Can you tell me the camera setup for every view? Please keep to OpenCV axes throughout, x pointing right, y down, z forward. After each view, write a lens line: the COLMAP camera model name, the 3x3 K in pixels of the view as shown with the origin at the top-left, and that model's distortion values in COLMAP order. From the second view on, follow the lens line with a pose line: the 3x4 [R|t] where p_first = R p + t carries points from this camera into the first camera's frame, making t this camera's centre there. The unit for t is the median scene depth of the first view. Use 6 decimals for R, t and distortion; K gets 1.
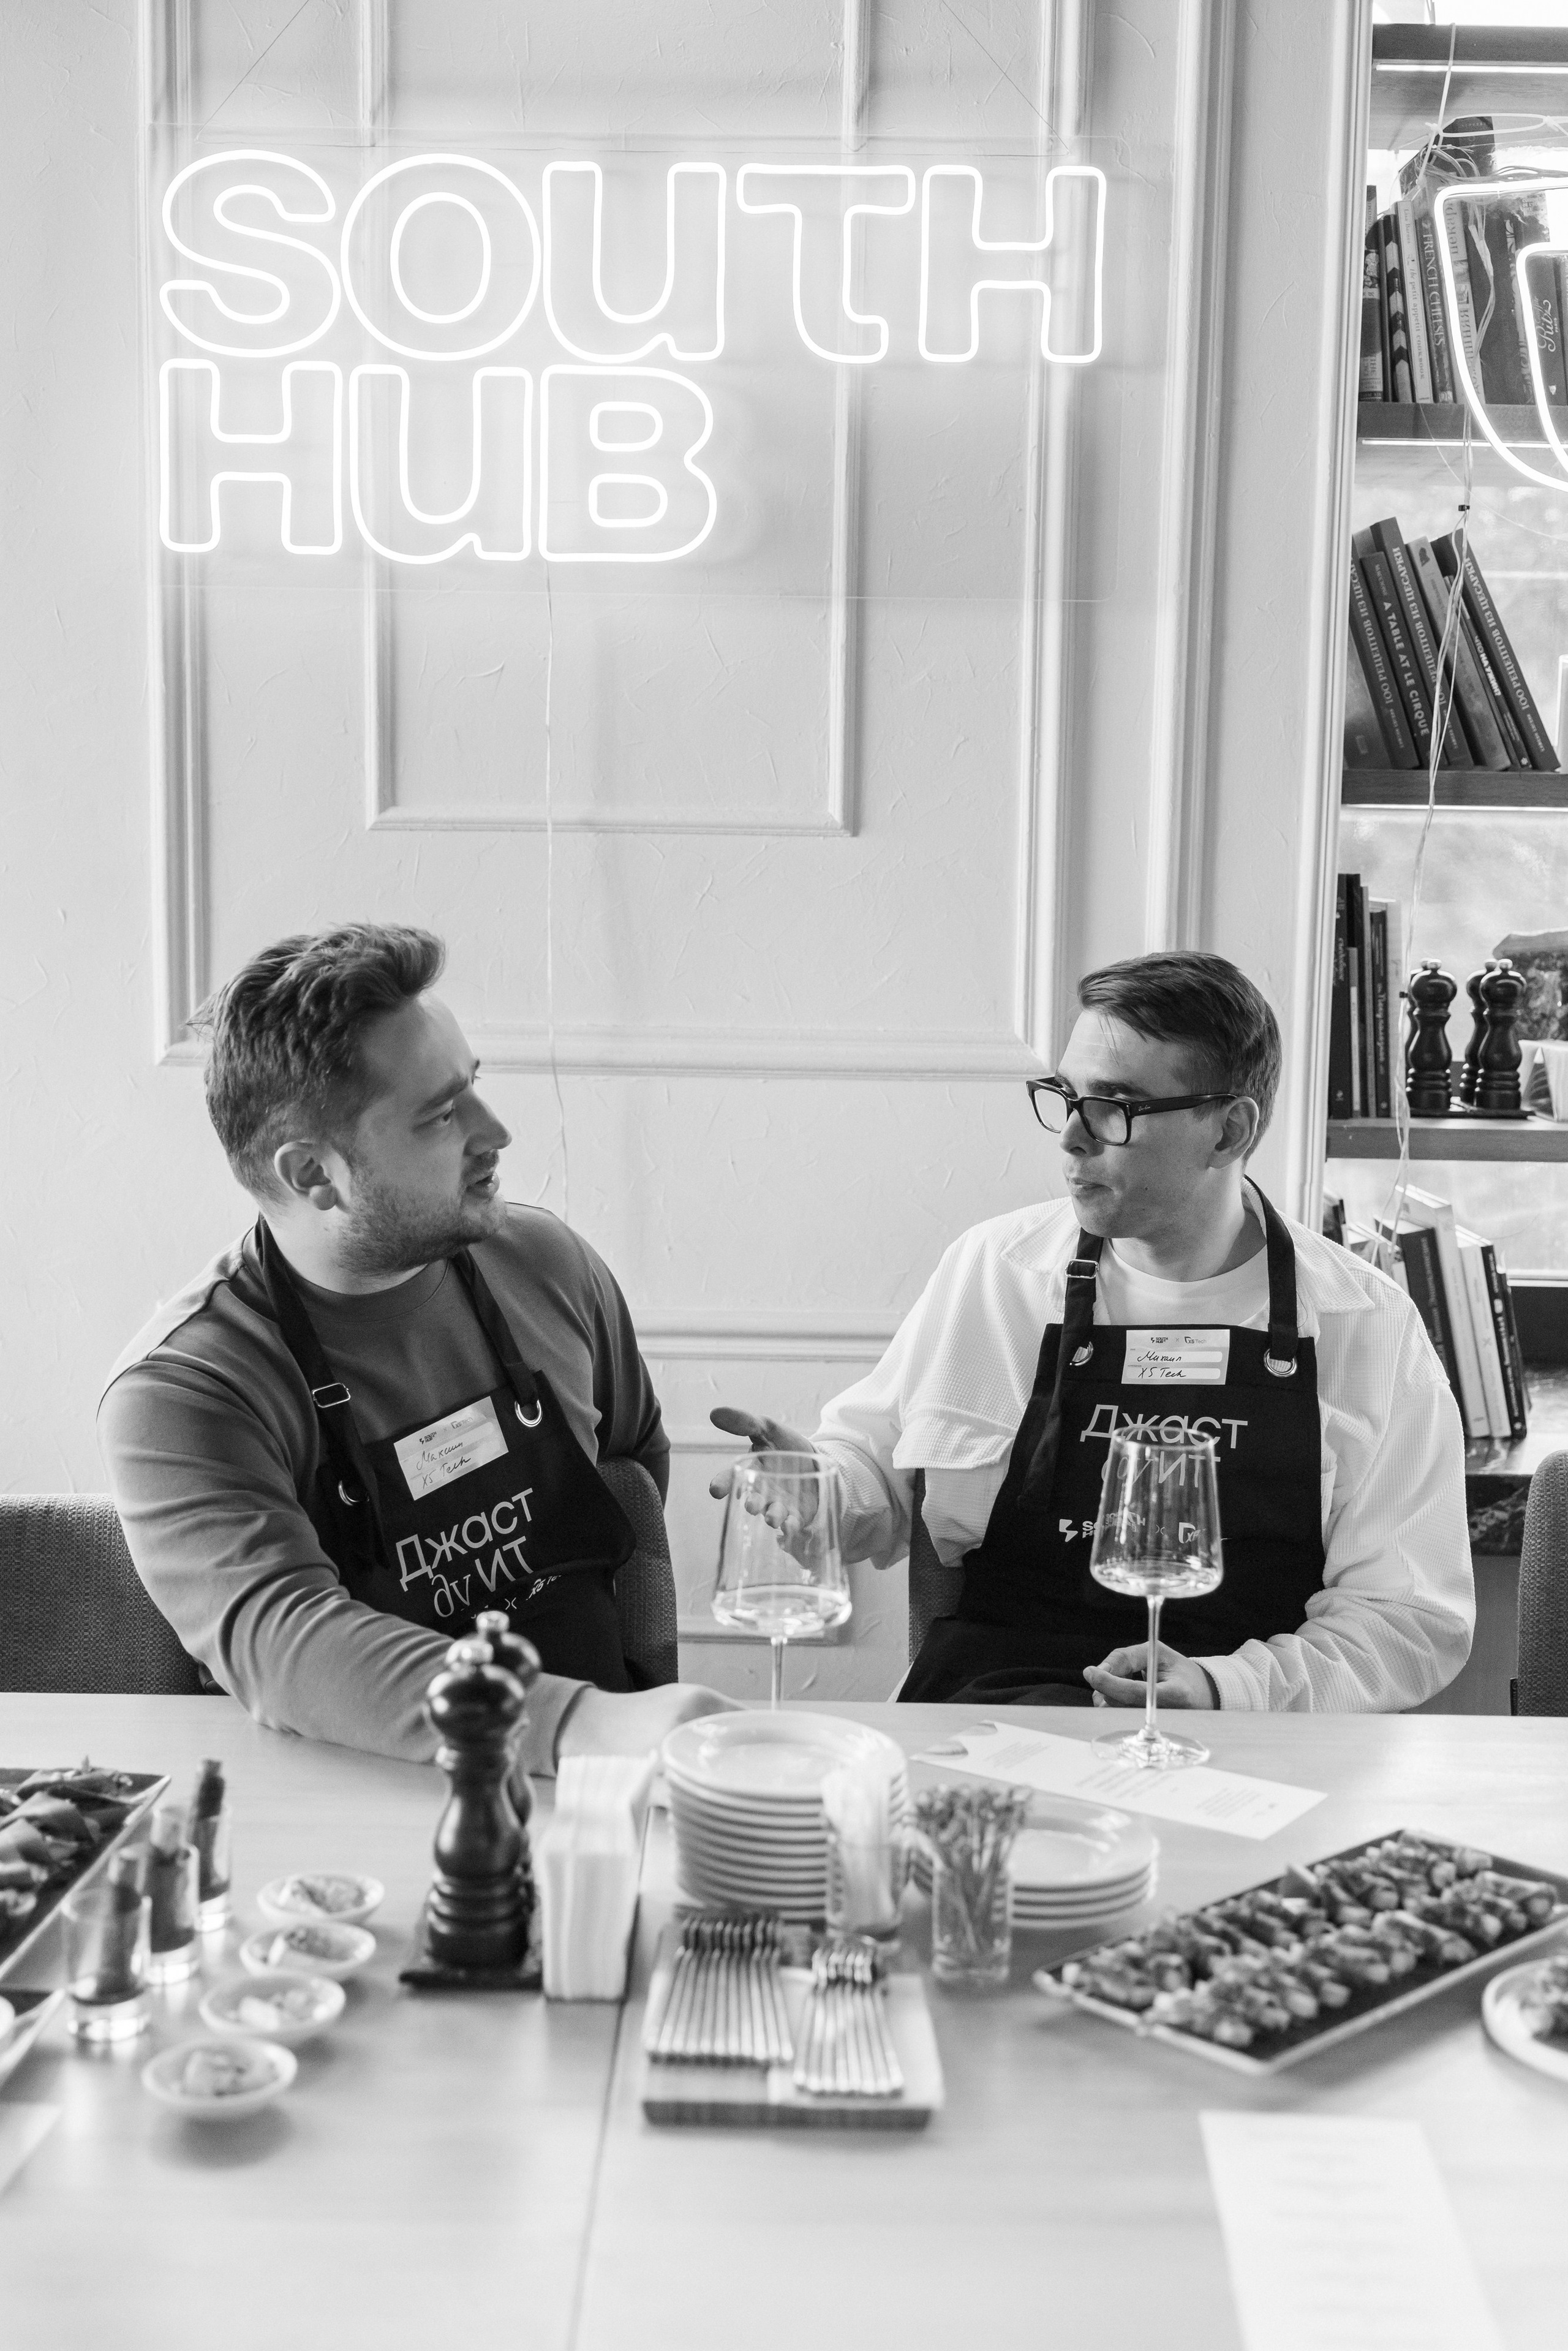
lens RADIAL K [[2737.9, 0, 786.1], [0, 2737.9, 1217.4], [0, 0, 1]] dist [-0.003799, -0.024093]
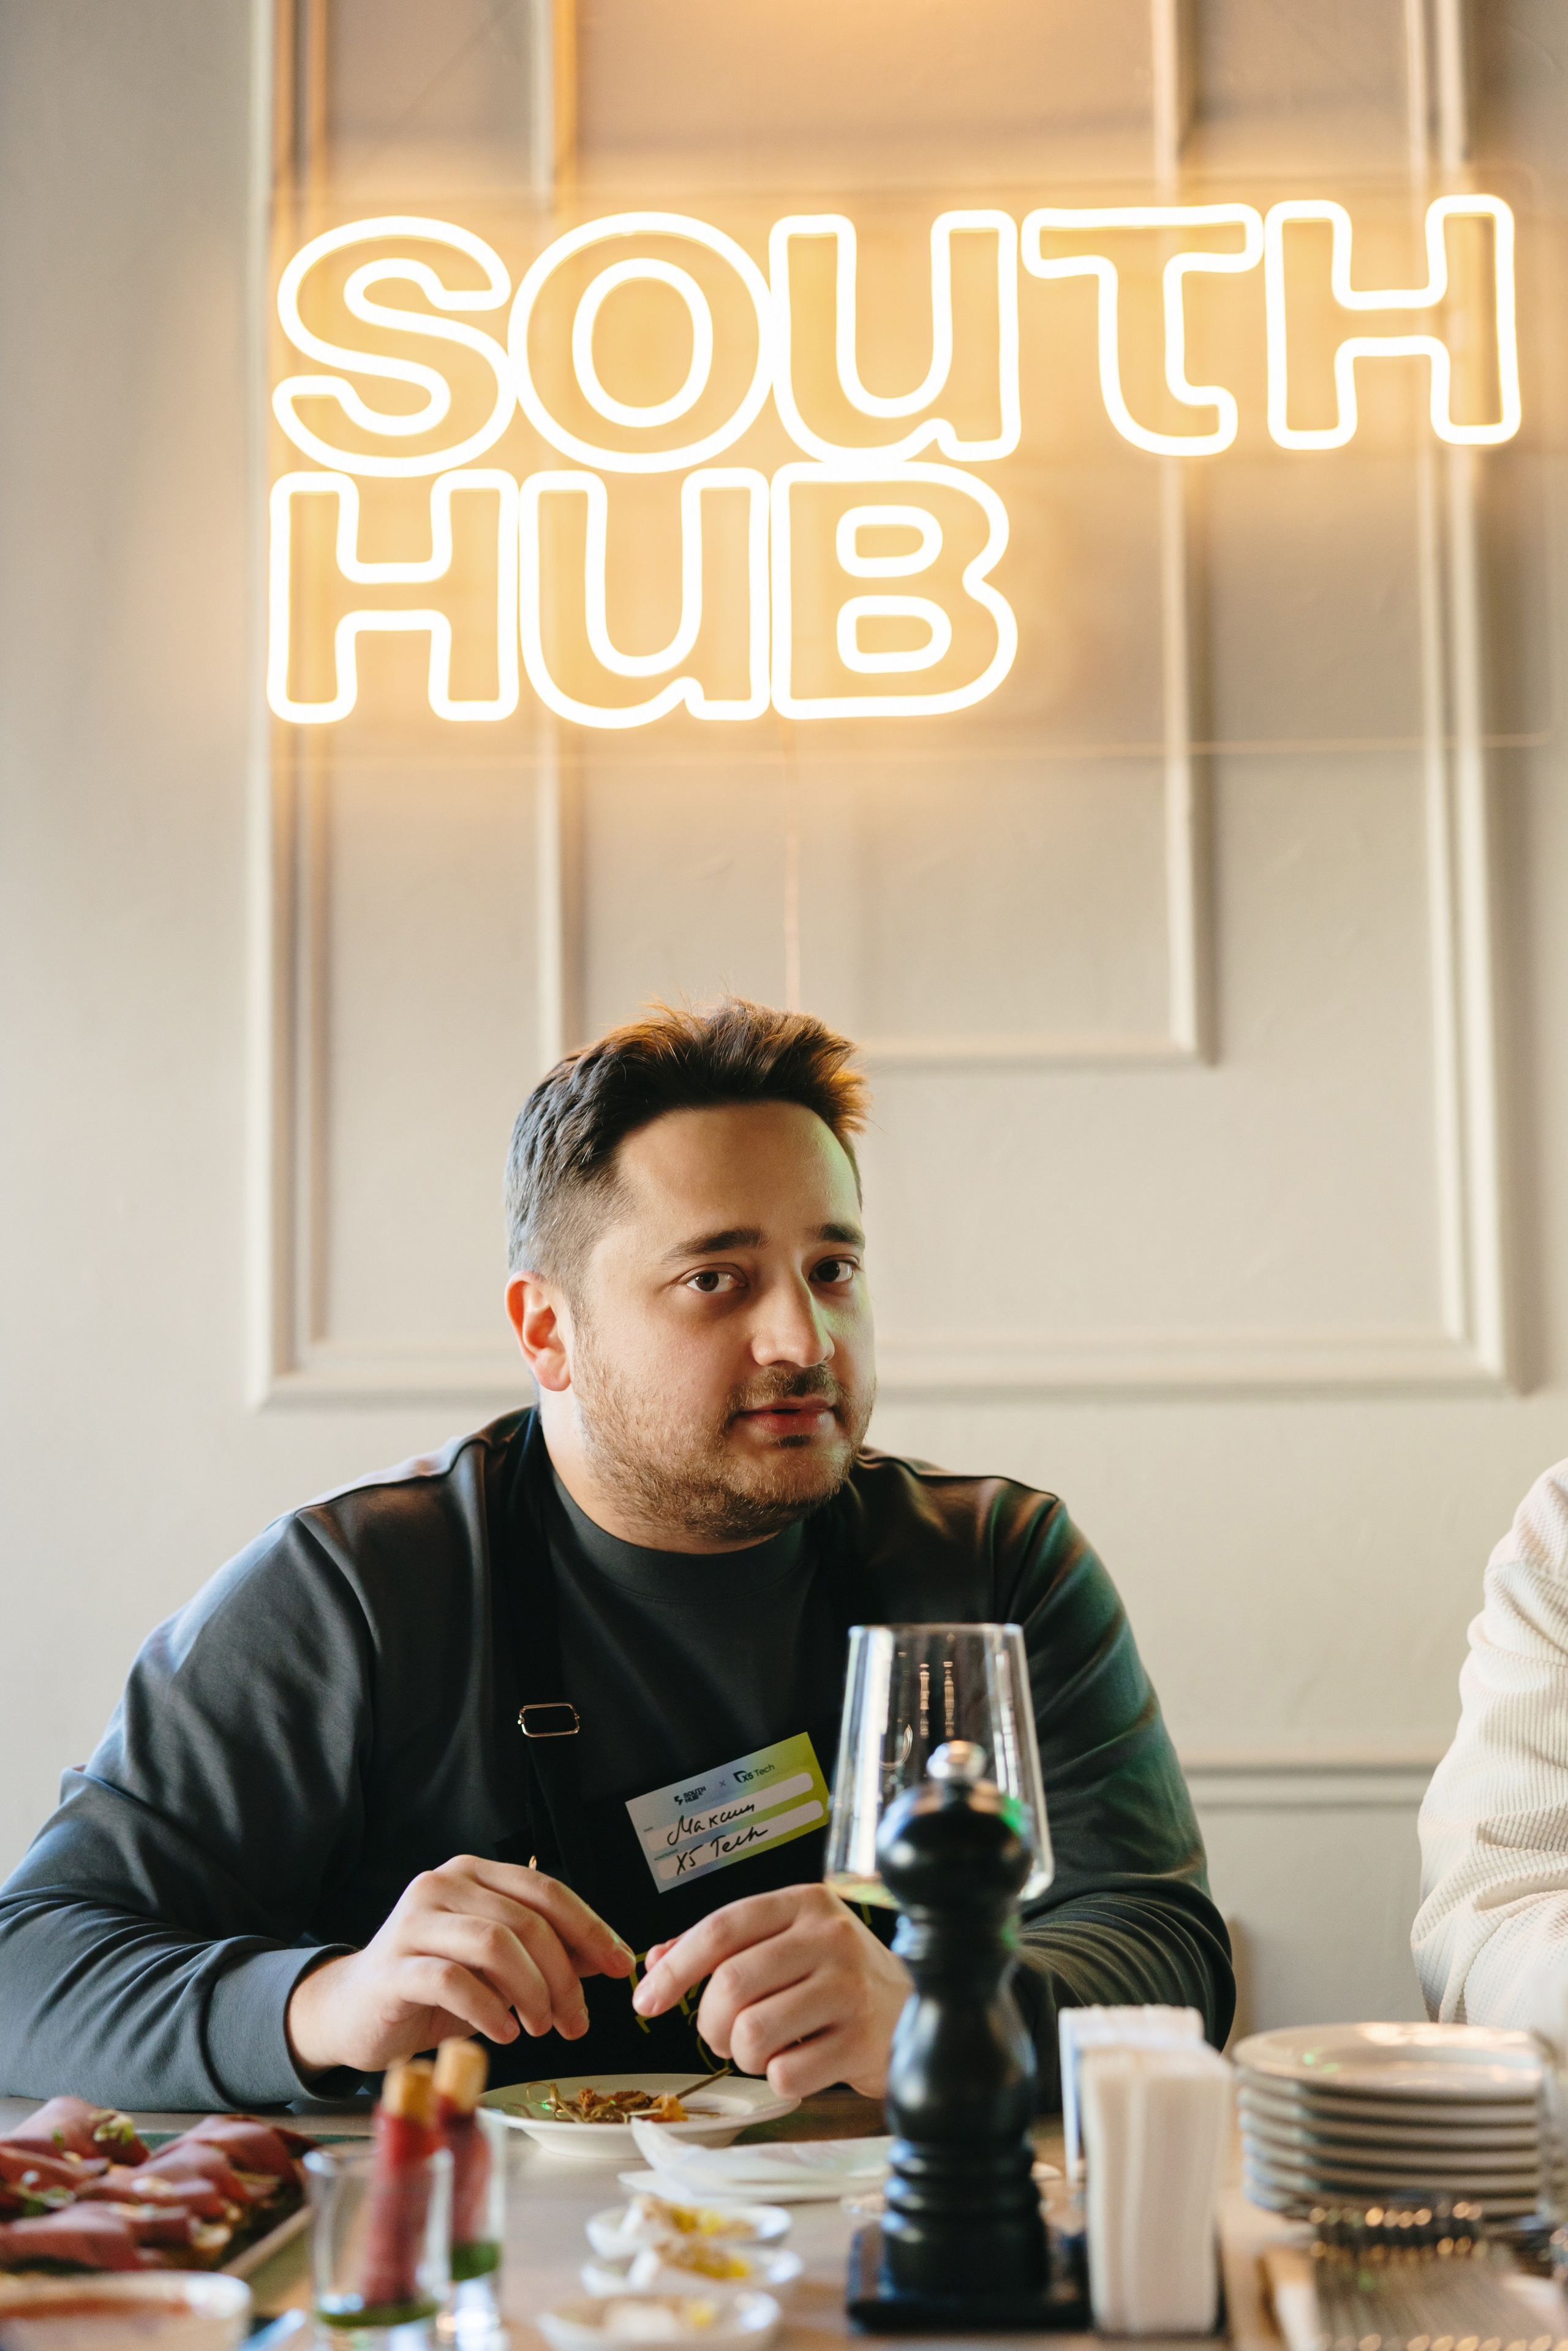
lens RADIAL K [[3527.6, 0, 784.0], [0, 3527.6, 1175.5], [0, 0, 1]] dist [-0.001119, -0.088572]
pose [[0.999250, -0.027758, -0.026981, -0.066327], [0.020467, 0.970459, -0.240396, 0.114984], [0.032857, 0.239663, 0.970300, 0.096054]]
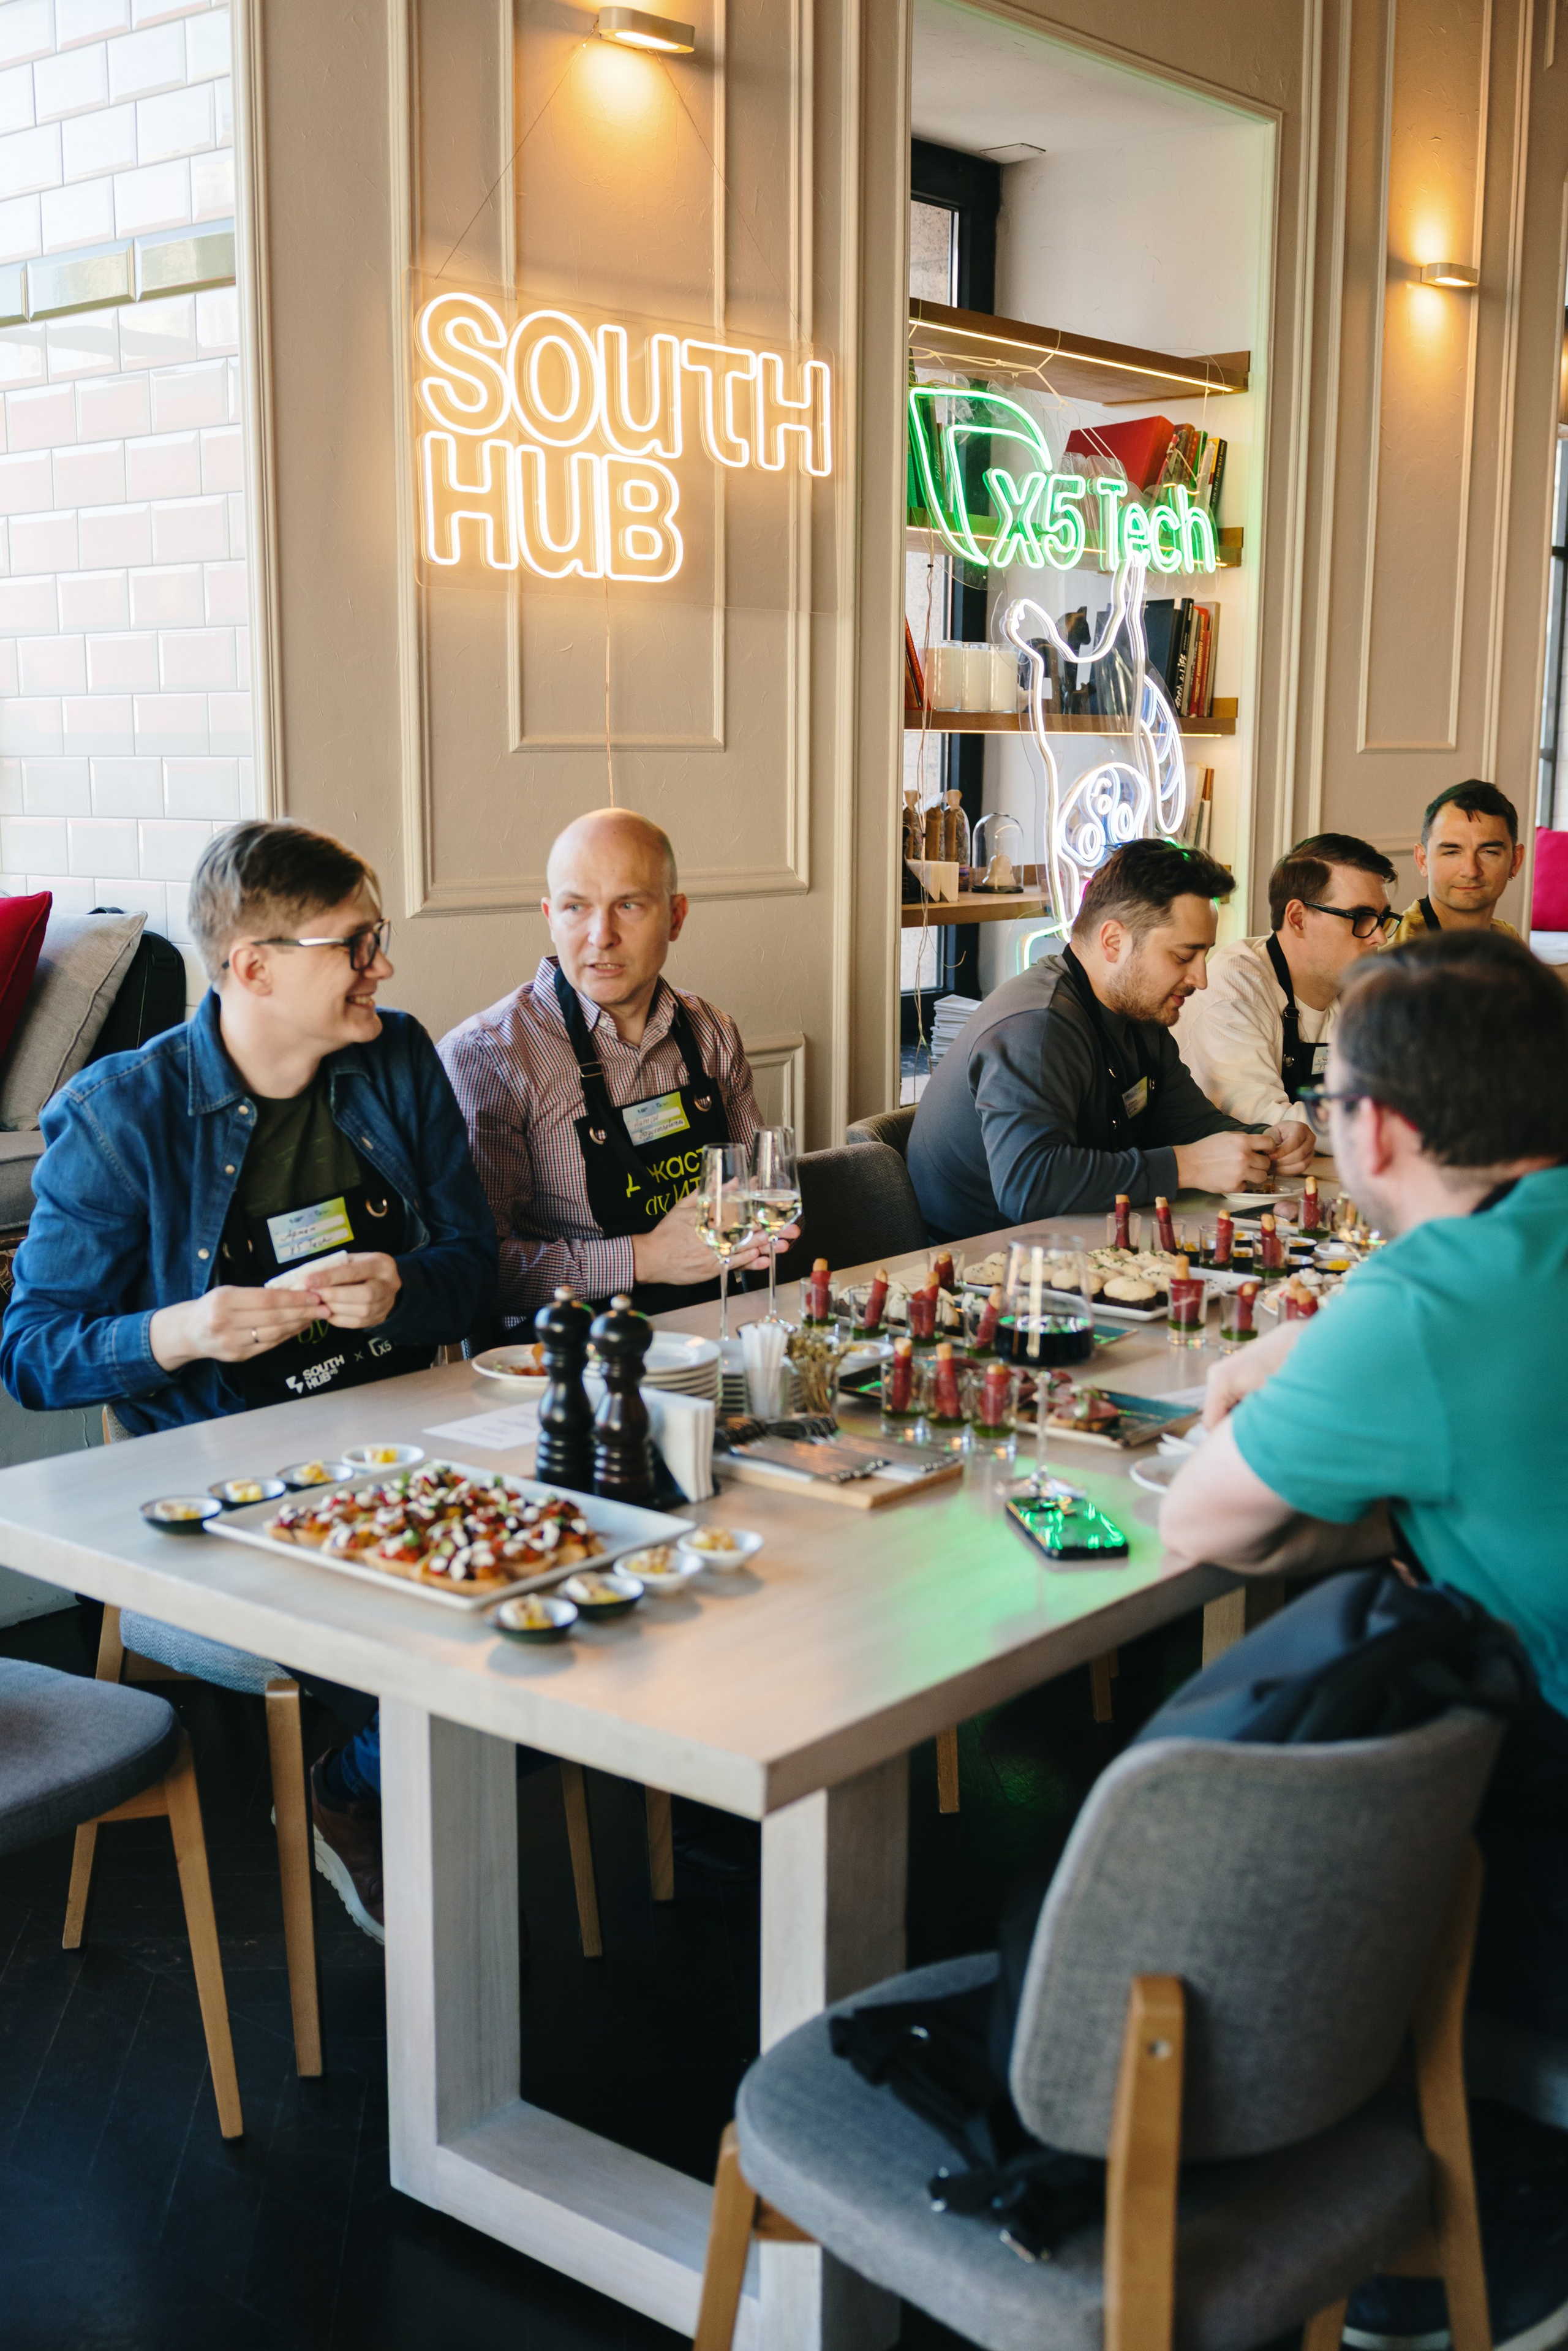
lens RADIAL K [[2600.2, 0, 710.7], [0, 2600.2, 1175.3], [0, 0, 1]] dist [0.001190, 0.000694]
pose [[0.644166, -0.137854, 0.752361, -1.230604], [0.115122, 0.989894, 0.082810, -0.017875], [-0.756173, 0.033270, 0.653526, -0.008594]]
